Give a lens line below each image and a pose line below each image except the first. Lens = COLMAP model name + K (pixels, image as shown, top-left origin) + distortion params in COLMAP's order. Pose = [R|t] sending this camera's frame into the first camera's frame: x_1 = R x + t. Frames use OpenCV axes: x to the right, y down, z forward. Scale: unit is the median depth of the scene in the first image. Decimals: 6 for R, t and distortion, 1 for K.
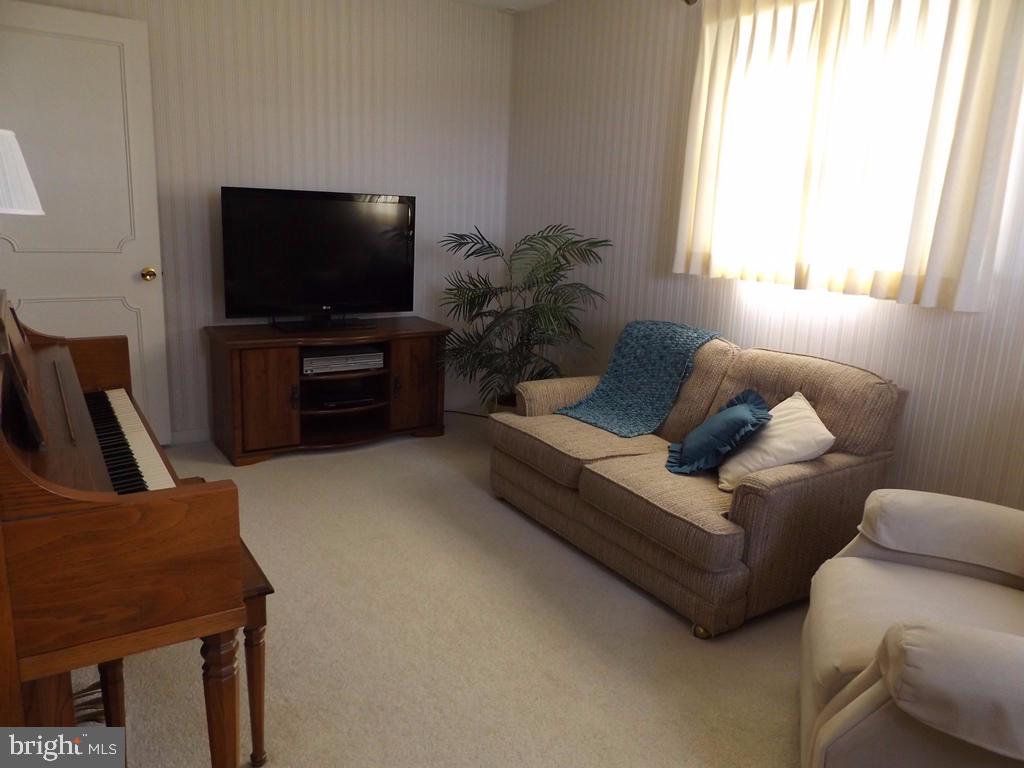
lens RADIAL K [[762.6, 0, 512.0], [0, 762.6, 384.0], [0, 0, 1]] dist [-0.004158, -0.001018]
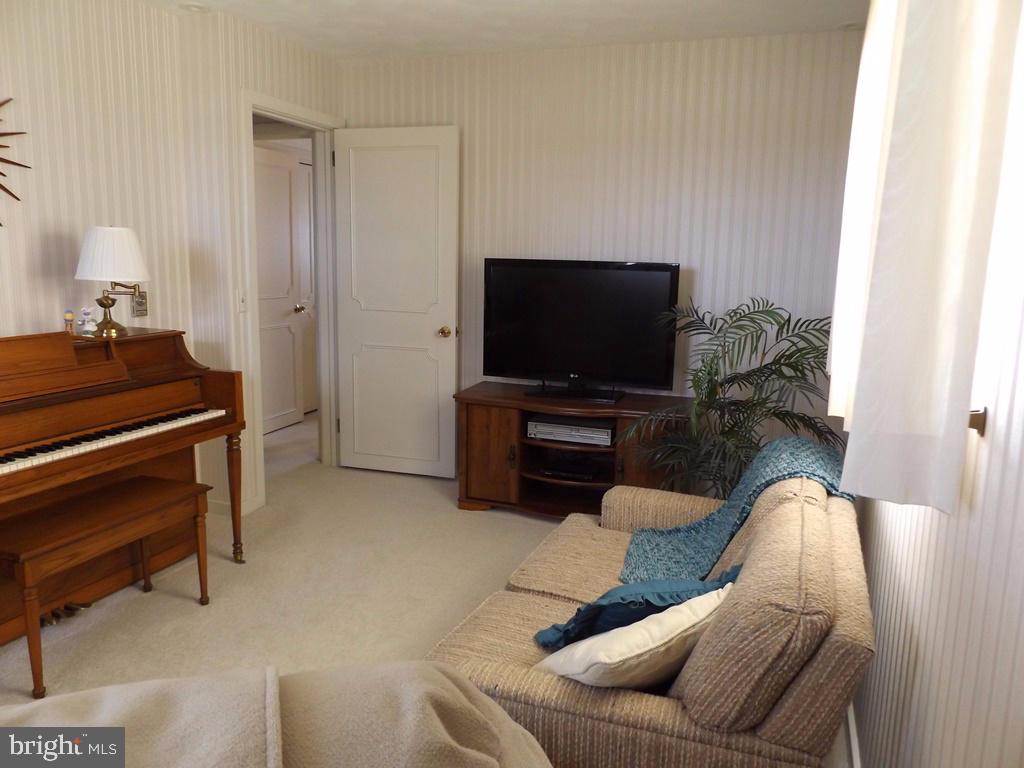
lens RADIAL K [[762.6, 0, 512.0], [0, 762.6, 384.0], [0, 0, 1]] dist [-0.004158, -0.001018]
pose [[0.584013, 0.106130, -0.804777, 0.532292], [-0.181184, 0.983448, -0.001789, -0.077764], [0.791266, 0.146857, 0.593575, 0.372701]]
